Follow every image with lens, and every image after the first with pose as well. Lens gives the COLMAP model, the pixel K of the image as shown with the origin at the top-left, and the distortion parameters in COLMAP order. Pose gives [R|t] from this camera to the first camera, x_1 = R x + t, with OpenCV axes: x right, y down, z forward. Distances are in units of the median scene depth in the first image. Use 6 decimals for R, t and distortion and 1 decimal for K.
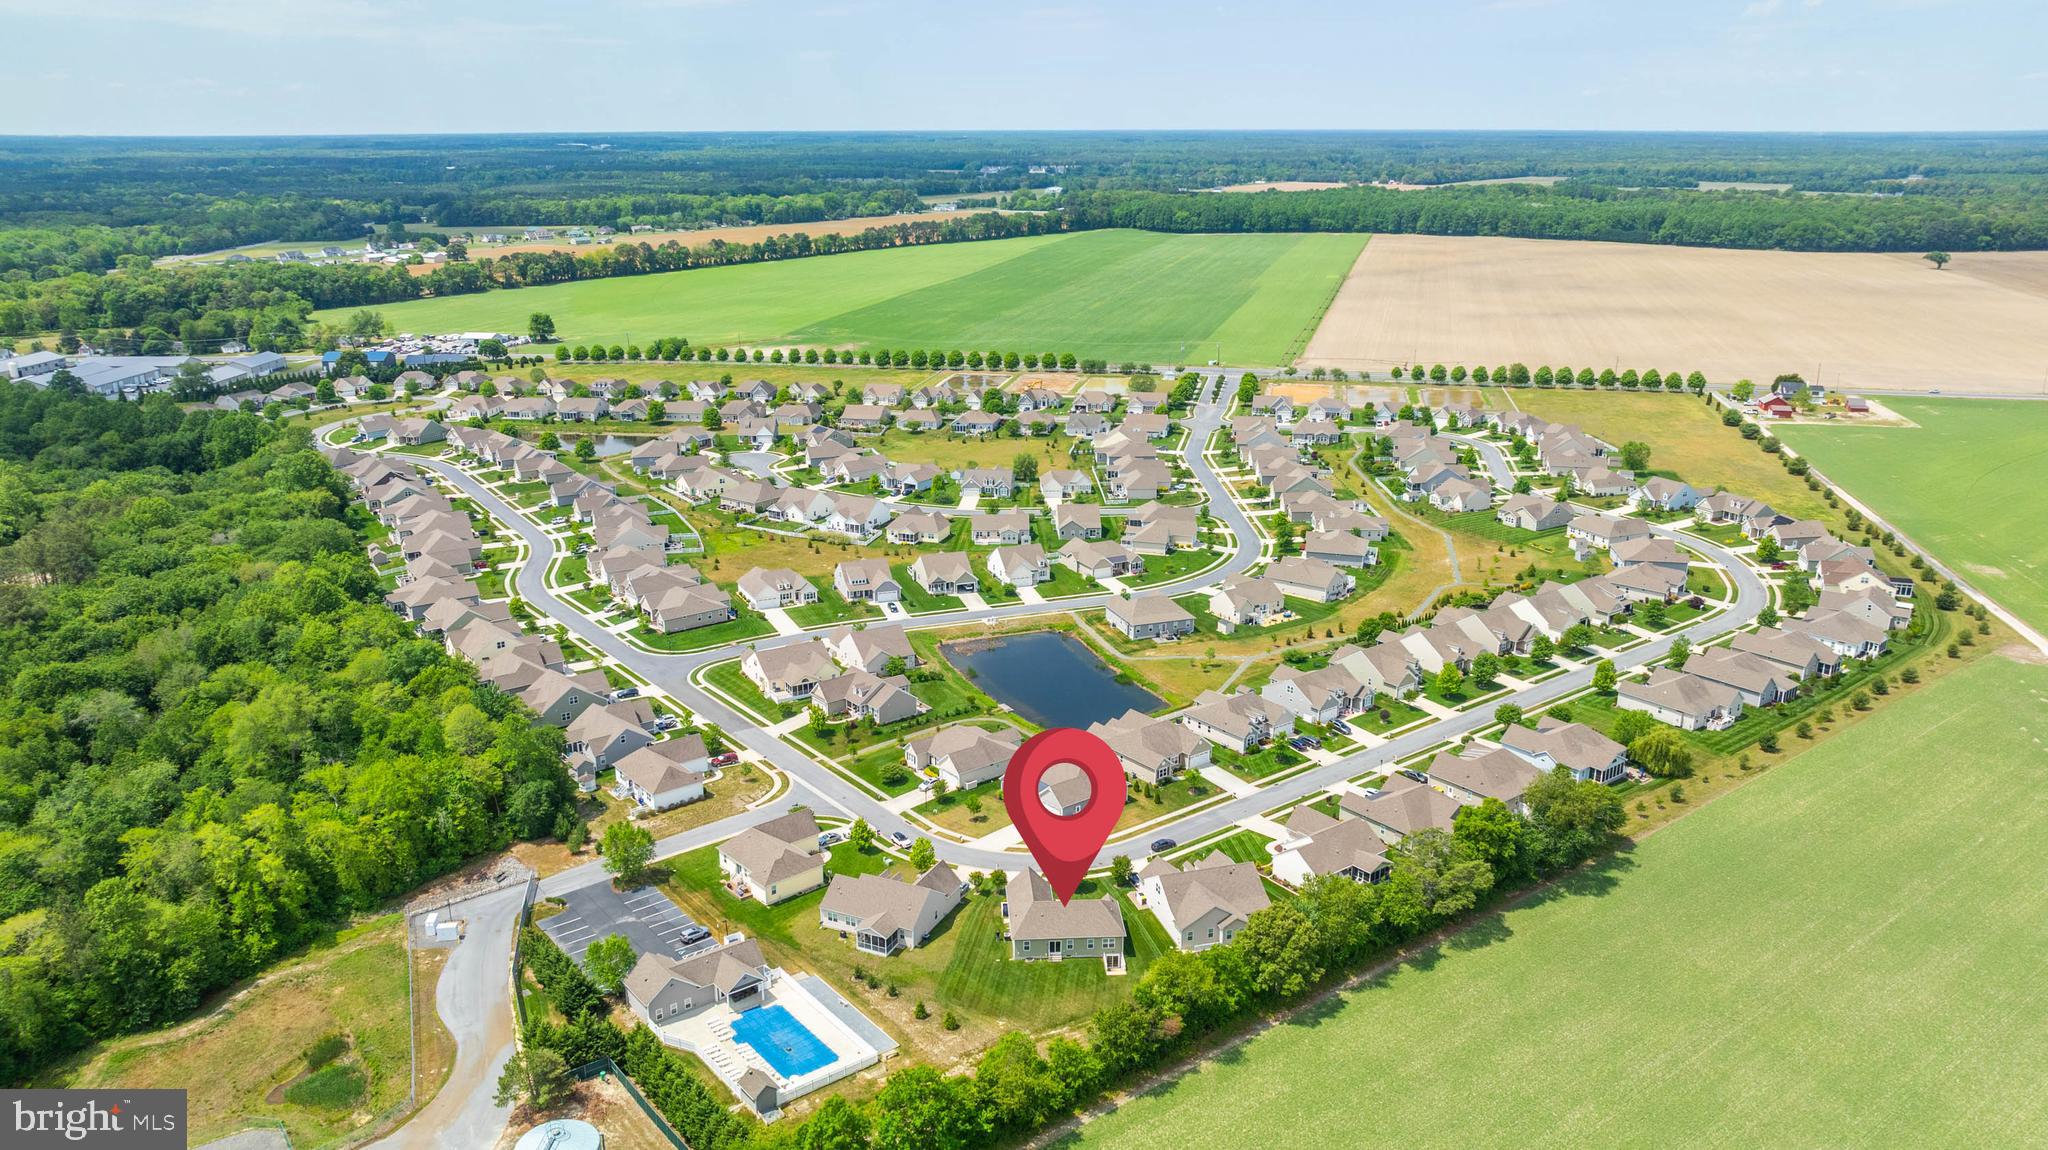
lens RADIAL K [[1492.5, 0, 1024.4], [0, 1492.5, 572.7], [0, 0, 1]] dist [-0.003281, -0.004033]
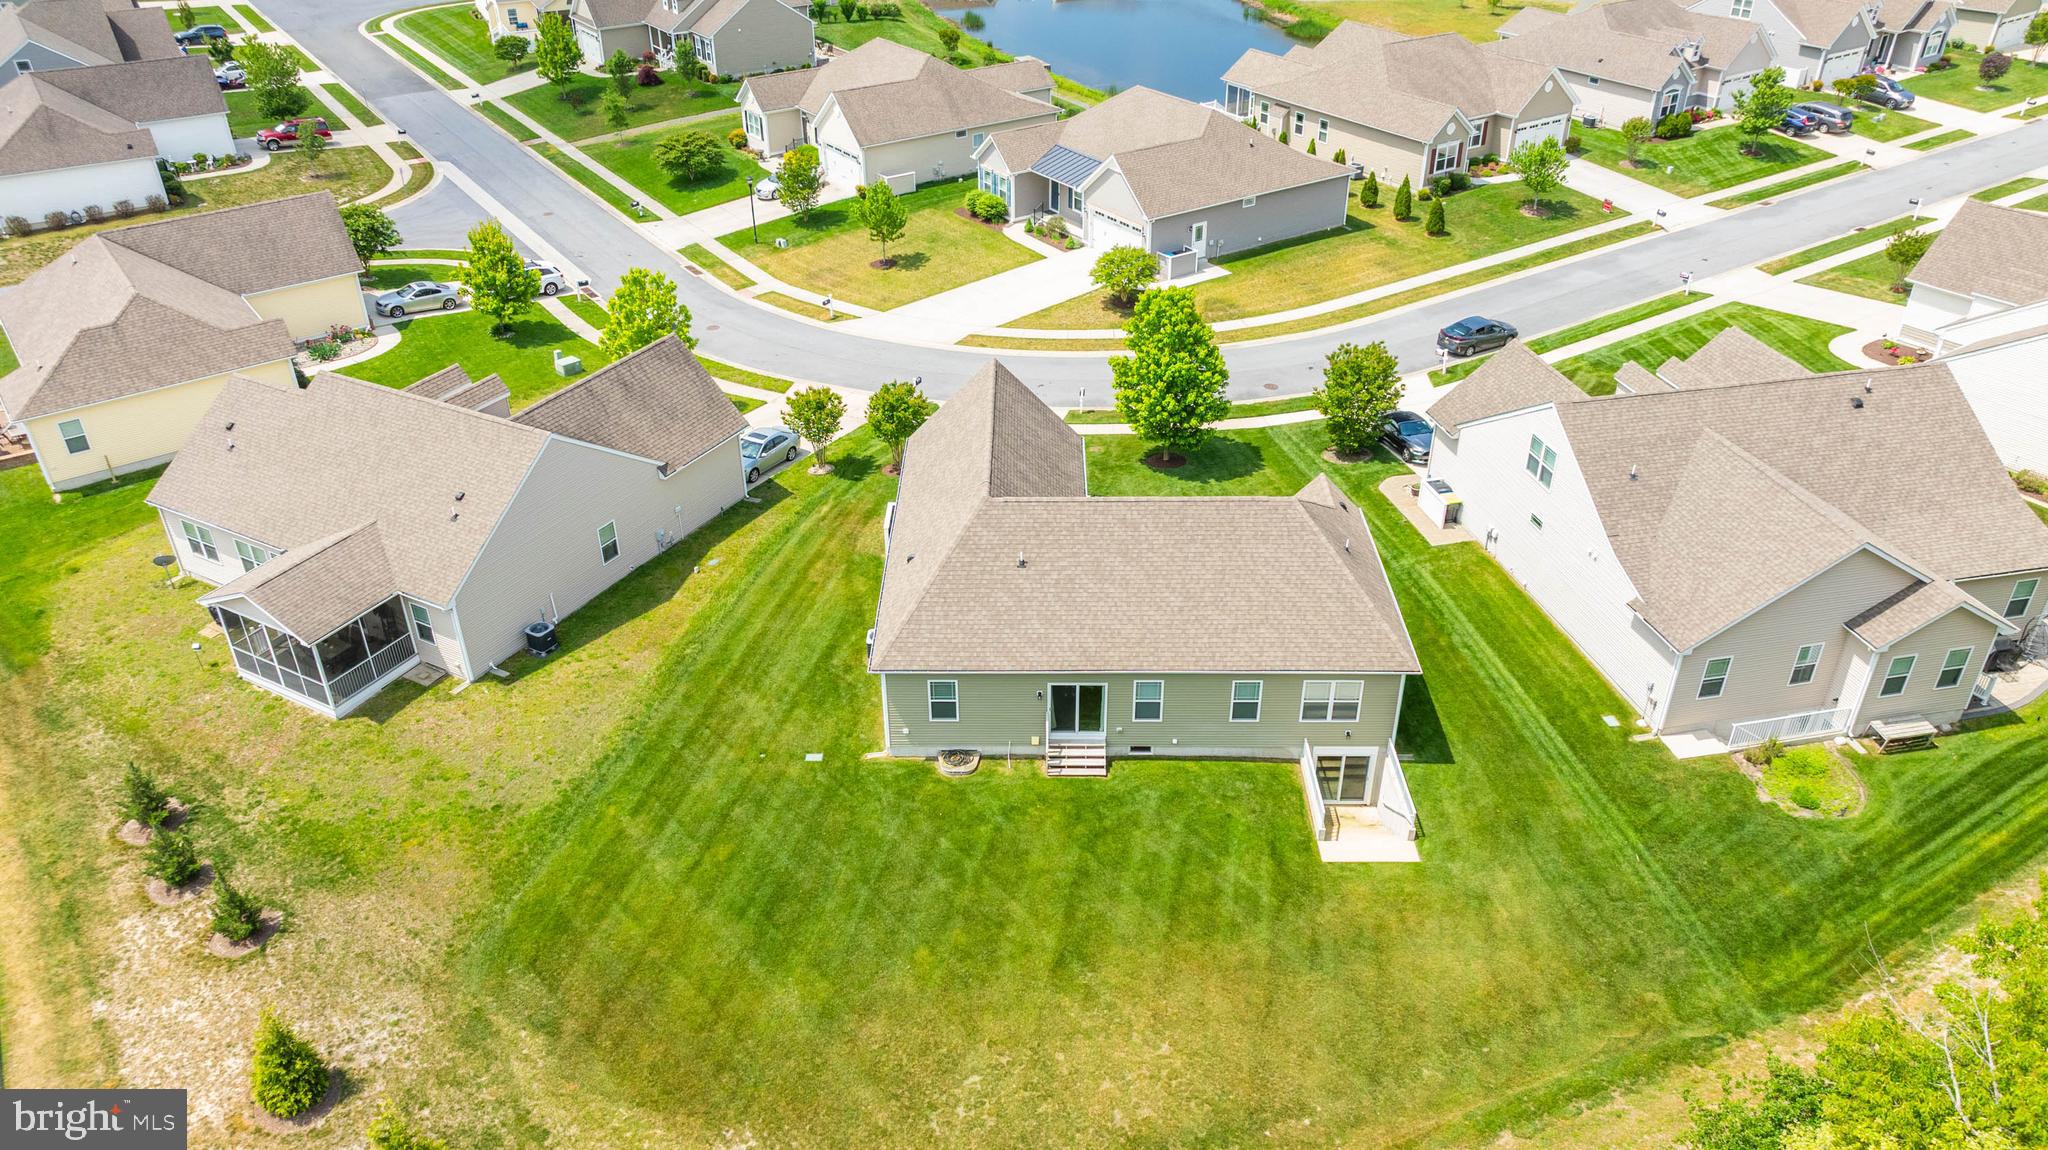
lens RADIAL K [[1492.5, 0, 1021.9], [0, 1492.5, 574.8], [0, 0, 1]] dist [-0.003281, -0.004033]
pose [[0.997060, 0.030243, -0.070410, 0.022706], [-0.011409, 0.967169, 0.253876, 0.148798], [0.075776, -0.252326, 0.964671, 0.667232]]
